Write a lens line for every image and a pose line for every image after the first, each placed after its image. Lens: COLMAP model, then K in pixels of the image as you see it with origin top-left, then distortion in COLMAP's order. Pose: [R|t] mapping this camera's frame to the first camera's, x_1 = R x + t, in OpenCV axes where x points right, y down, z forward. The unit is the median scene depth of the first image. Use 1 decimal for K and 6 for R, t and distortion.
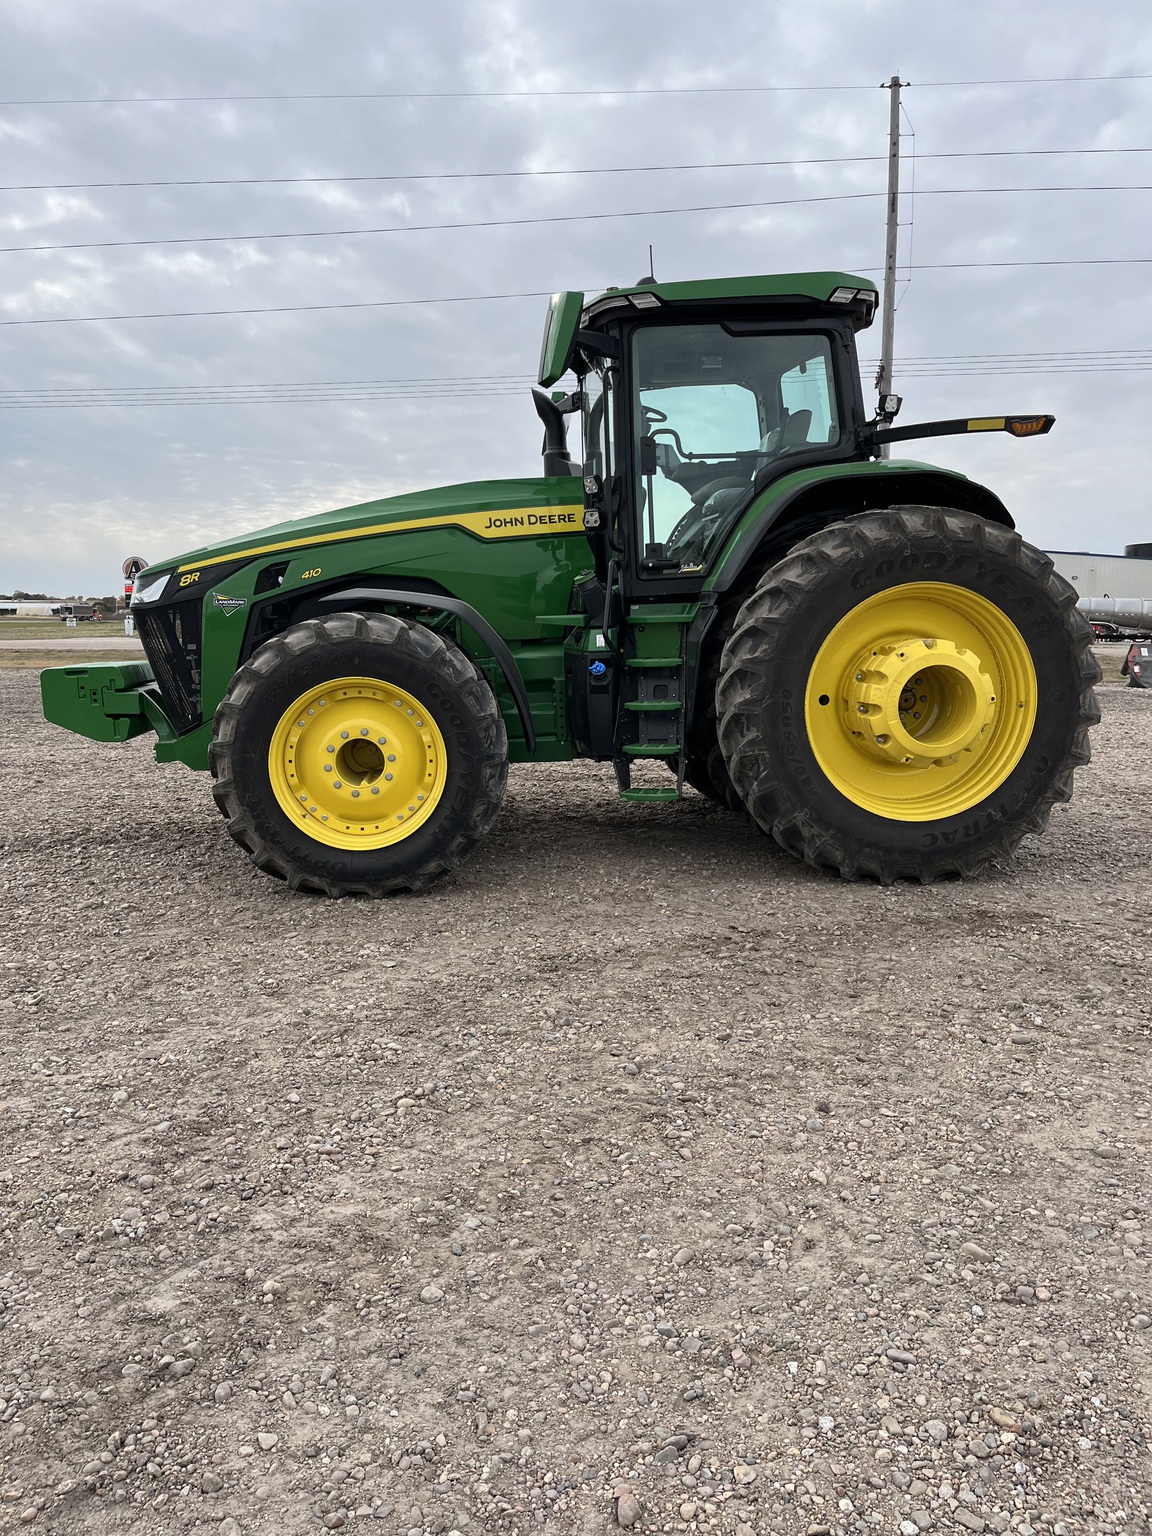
lens RADIAL K [[1172.1, 0, 565.8], [0, 1172.1, 765.6], [0, 0, 1]] dist [0.056857, -0.079373]
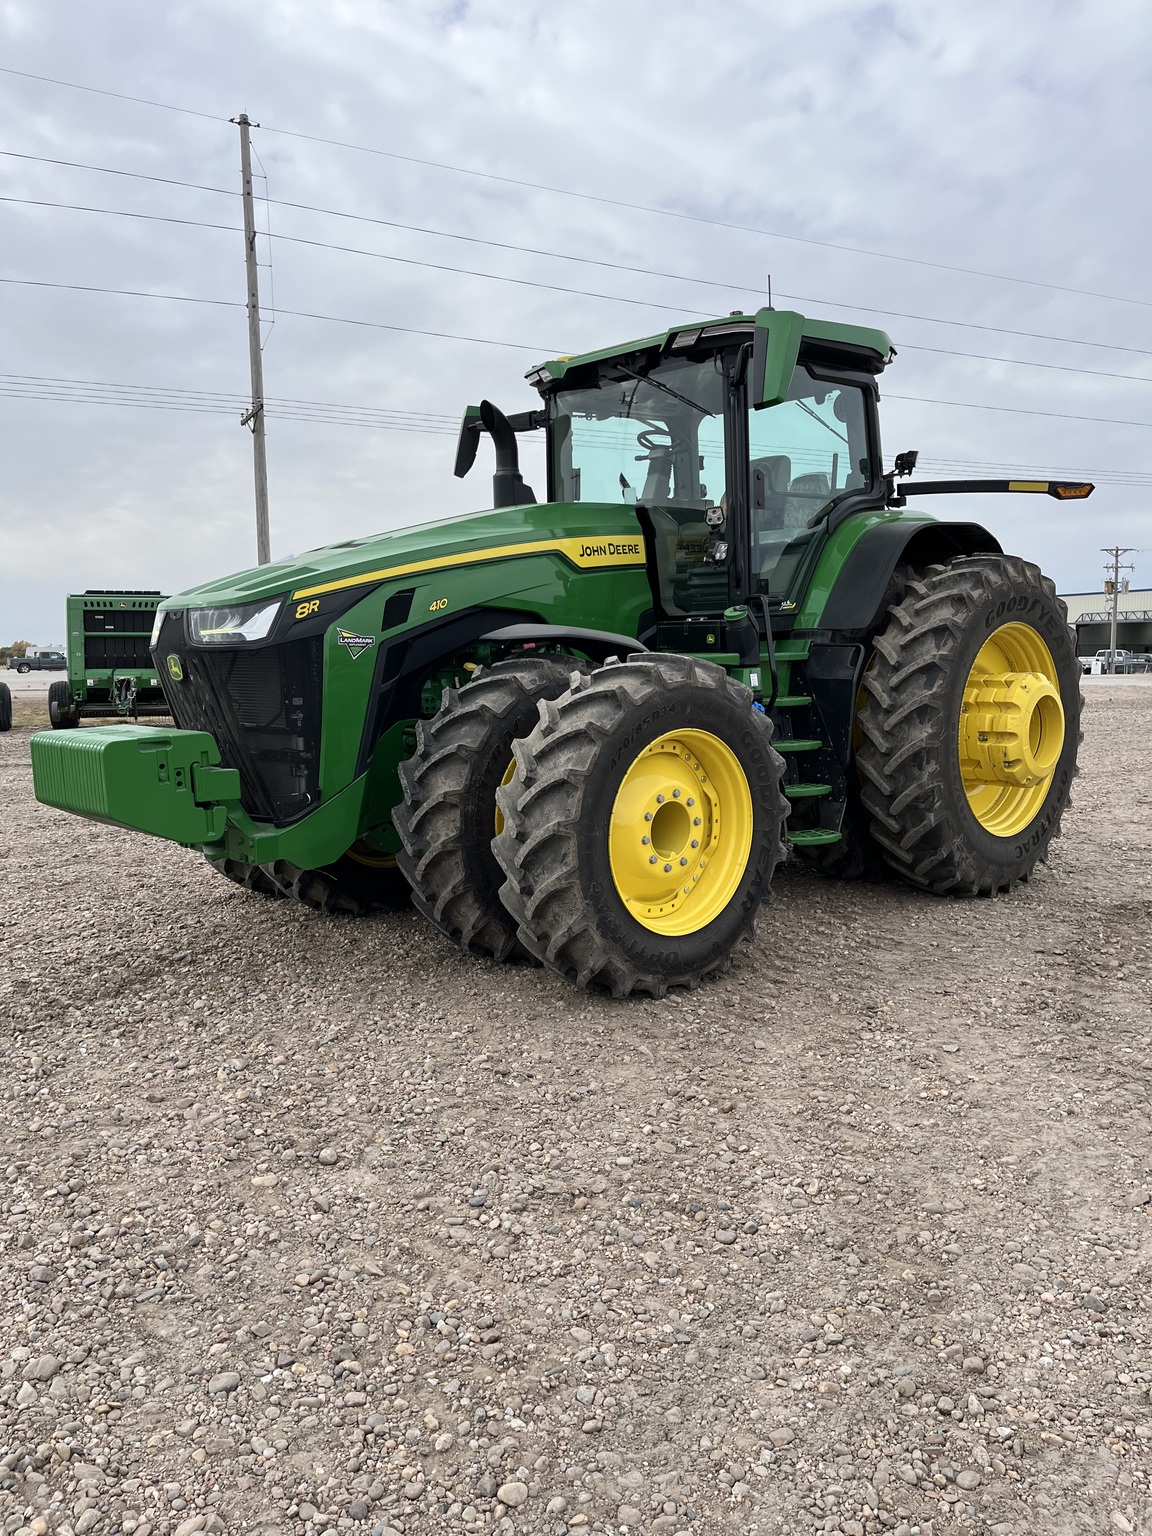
lens RADIAL K [[1172.1, 0, 579.8], [0, 1172.1, 772.2], [0, 0, 1]] dist [0.056857, -0.079373]
pose [[0.795068, -0.067195, 0.602786, -0.703214], [0.084260, 0.996444, -0.000061, -0.047540], [-0.600638, 0.050839, 0.797903, 0.355226]]
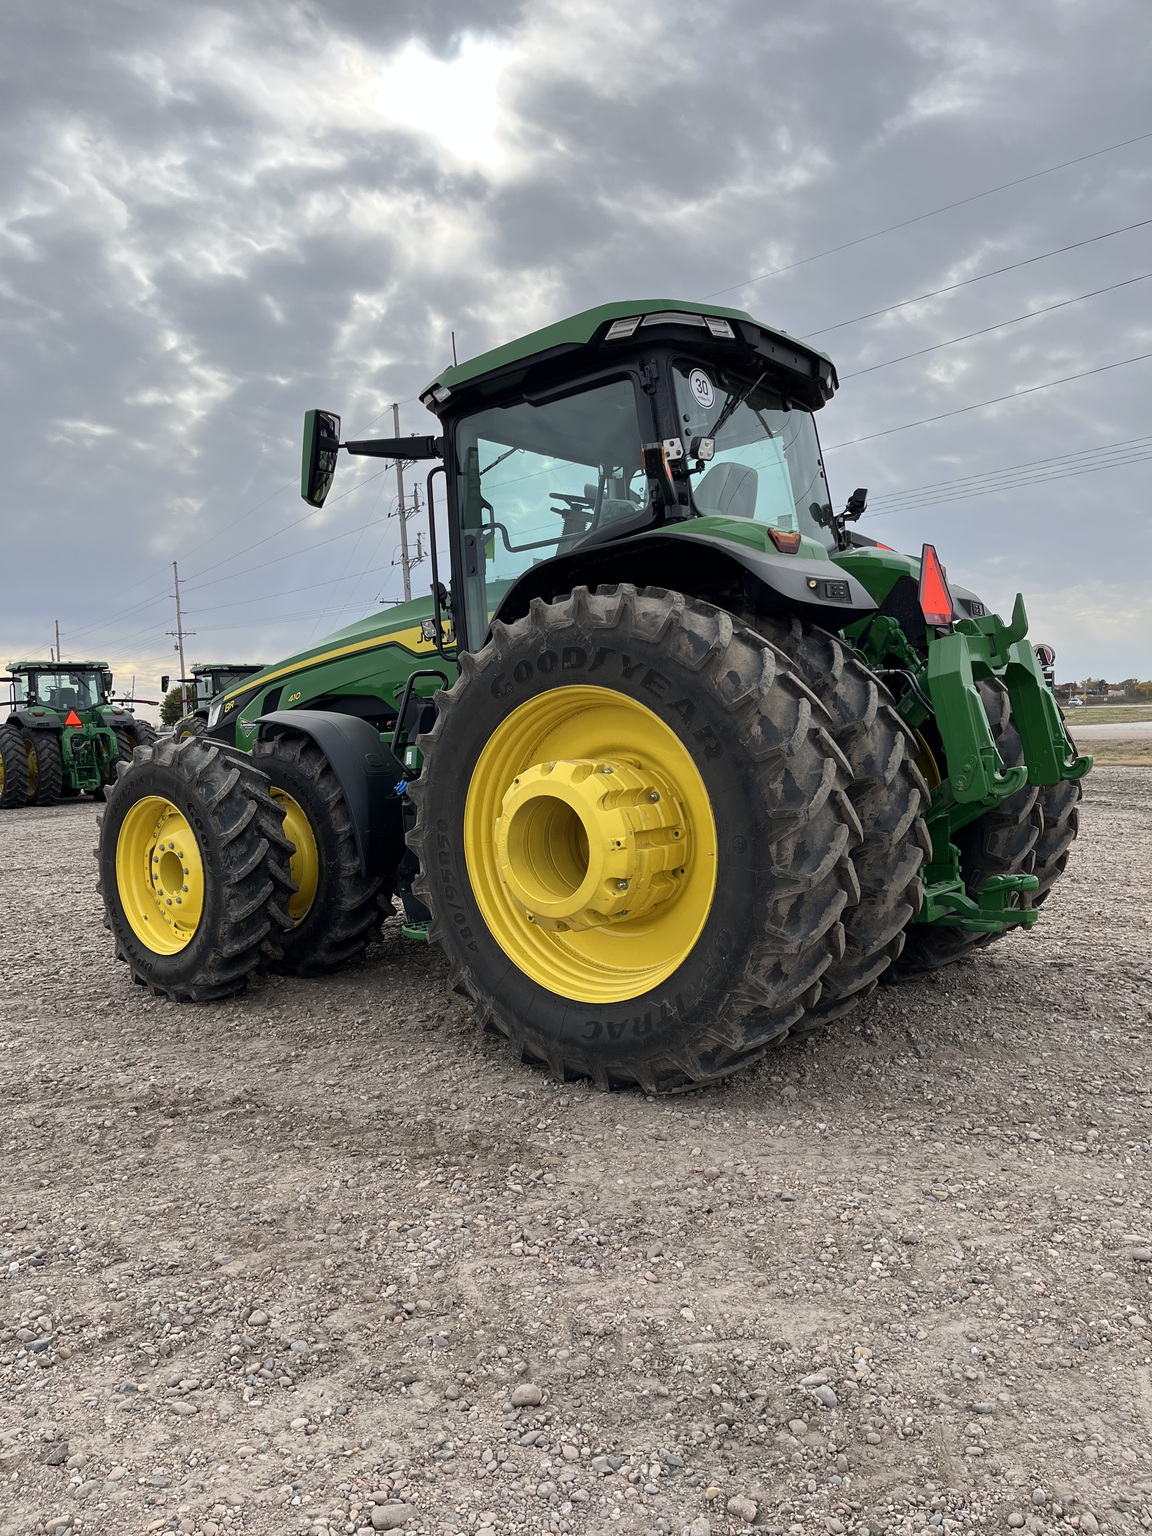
lens RADIAL K [[1172.1, 0, 564.3], [0, 1172.1, 773.4], [0, 0, 1]] dist [0.056857, -0.079373]
pose [[0.704230, 0.007472, -0.709932, 0.831167], [-0.054142, 0.997598, -0.043208, -0.065644], [0.707904, 0.068866, 0.702943, 0.463754]]
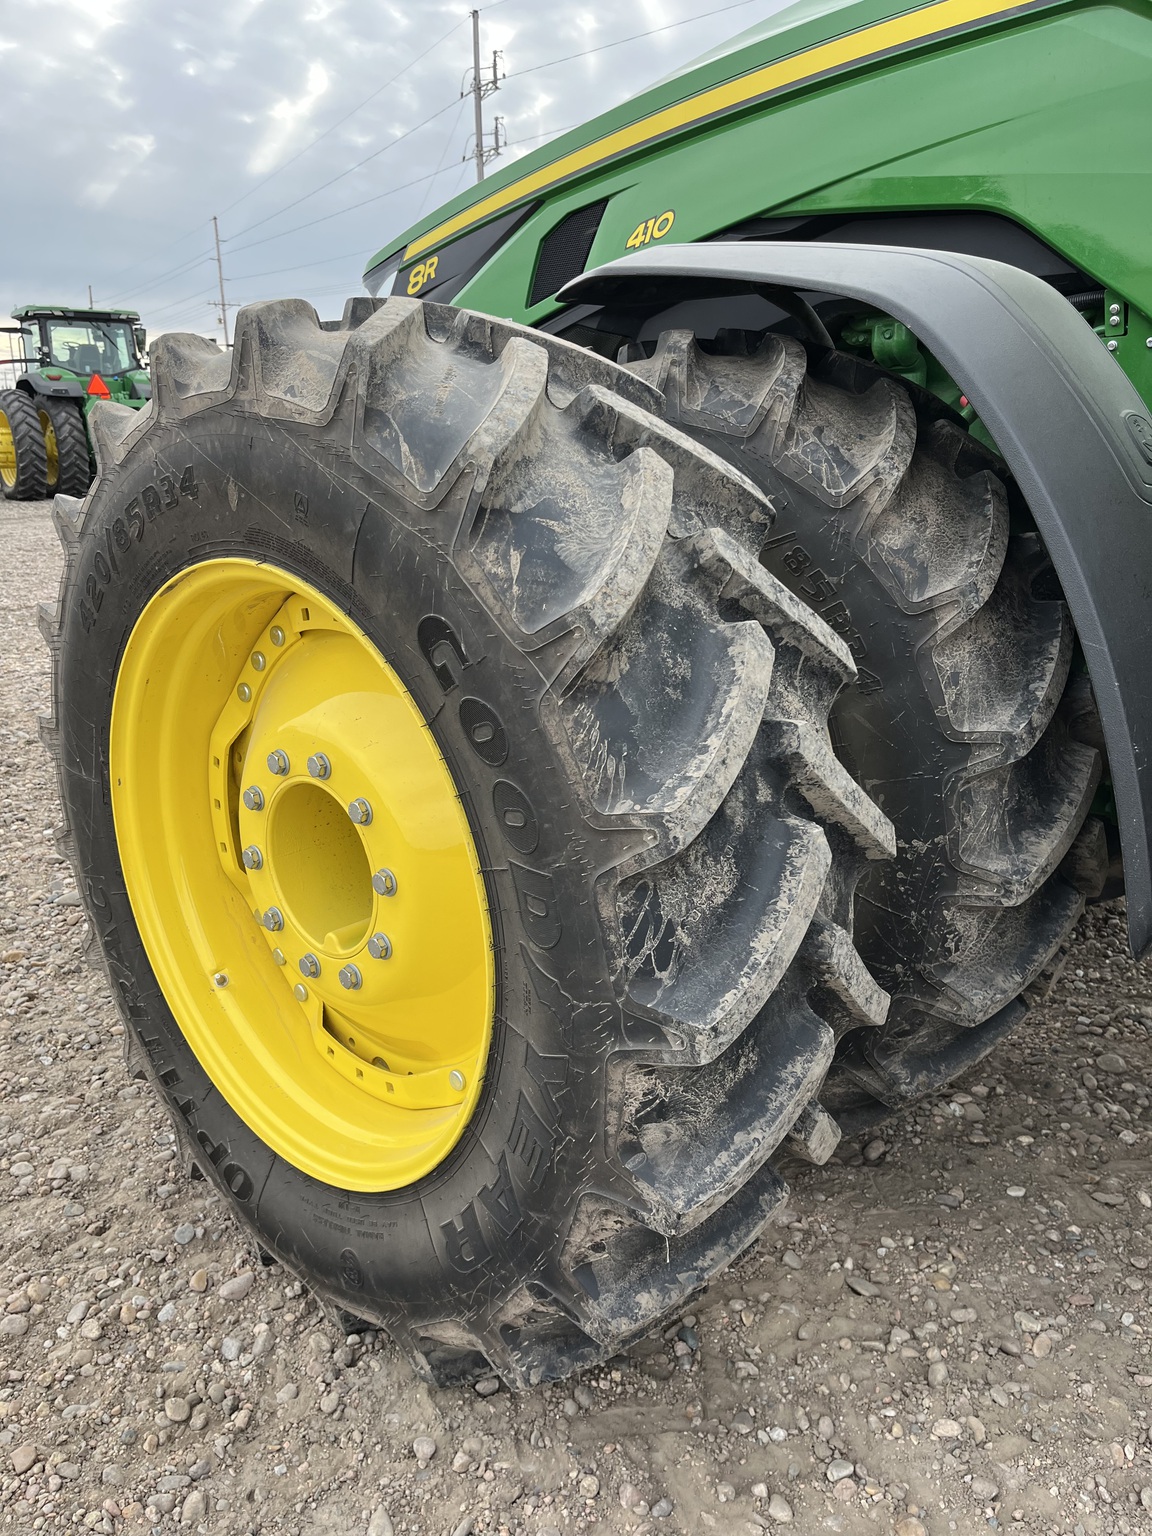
lens RADIAL K [[1172.1, 0, 560.0], [0, 1172.1, 774.5], [0, 0, 1]] dist [0.056857, -0.079373]
pose [[0.668709, 0.214719, -0.711846, 0.055514], [-0.098087, 0.974502, 0.201803, -0.083273], [0.737026, -0.065125, 0.672719, 0.825350]]
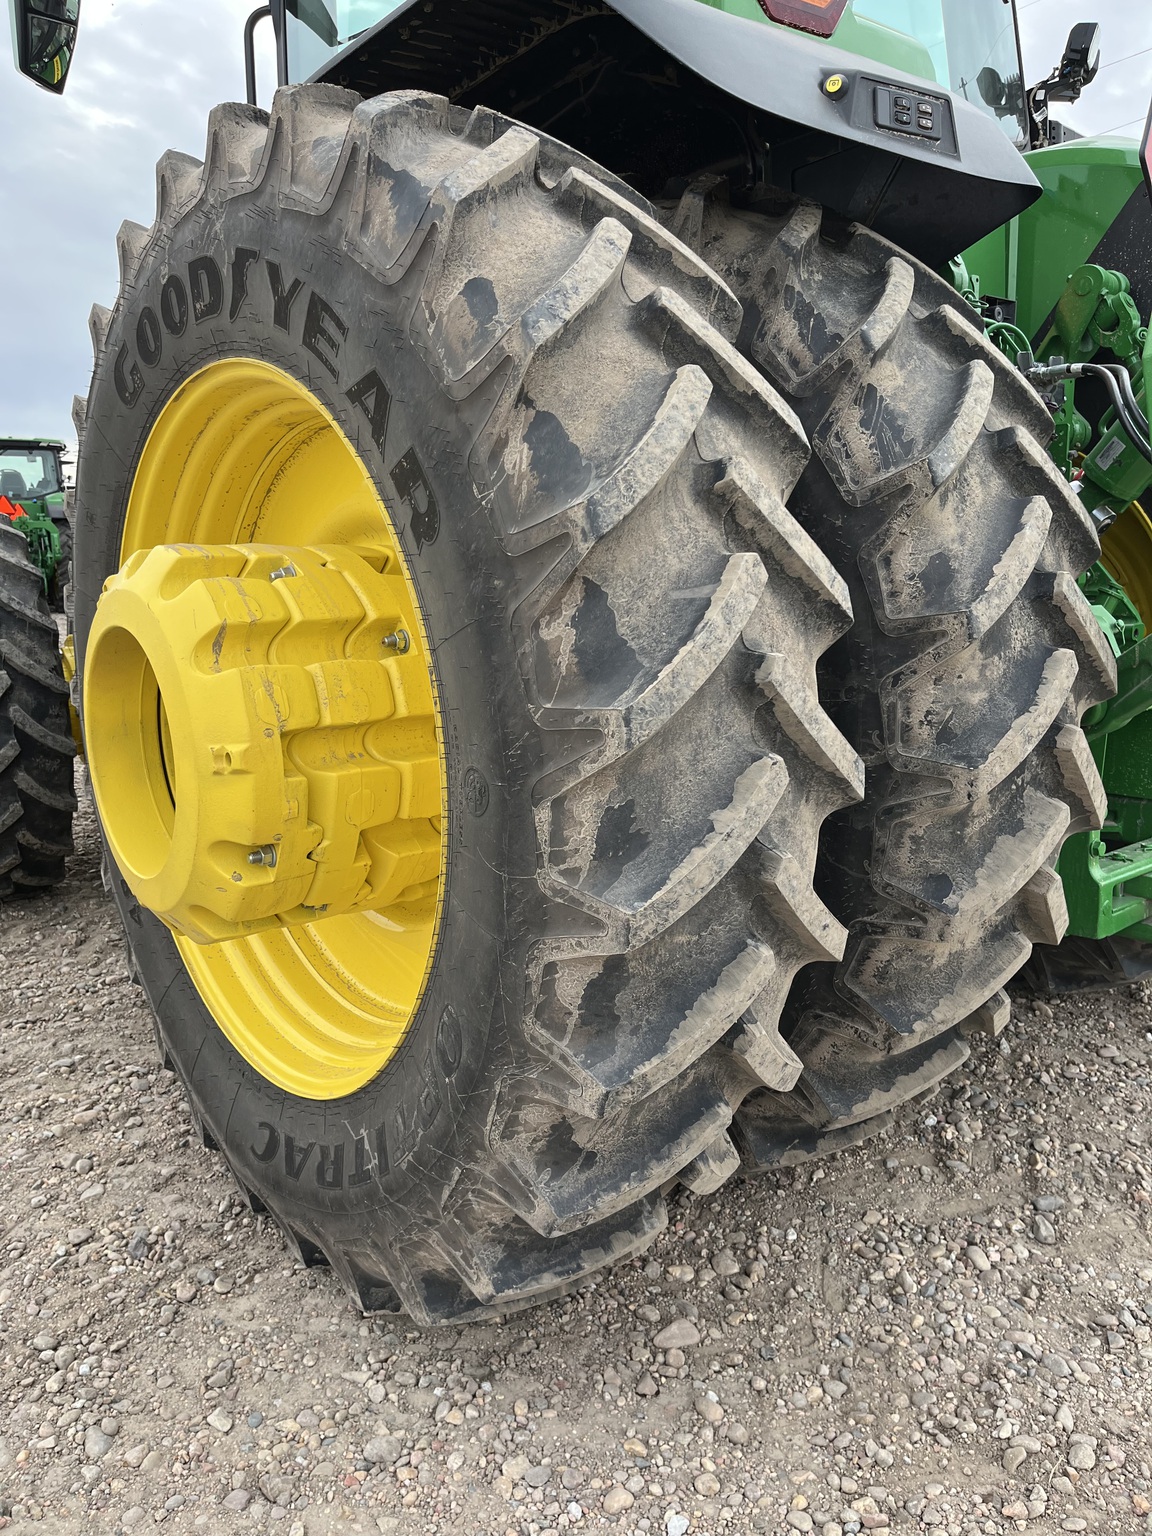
lens RADIAL K [[1172.1, 0, 575.6], [0, 1172.1, 773.0], [0, 0, 1]] dist [0.056857, -0.079373]
pose [[0.544098, 0.161017, -0.823427, 0.630355], [-0.098225, 0.986888, 0.128077, -0.096021], [0.833253, 0.011194, 0.552779, 0.897416]]
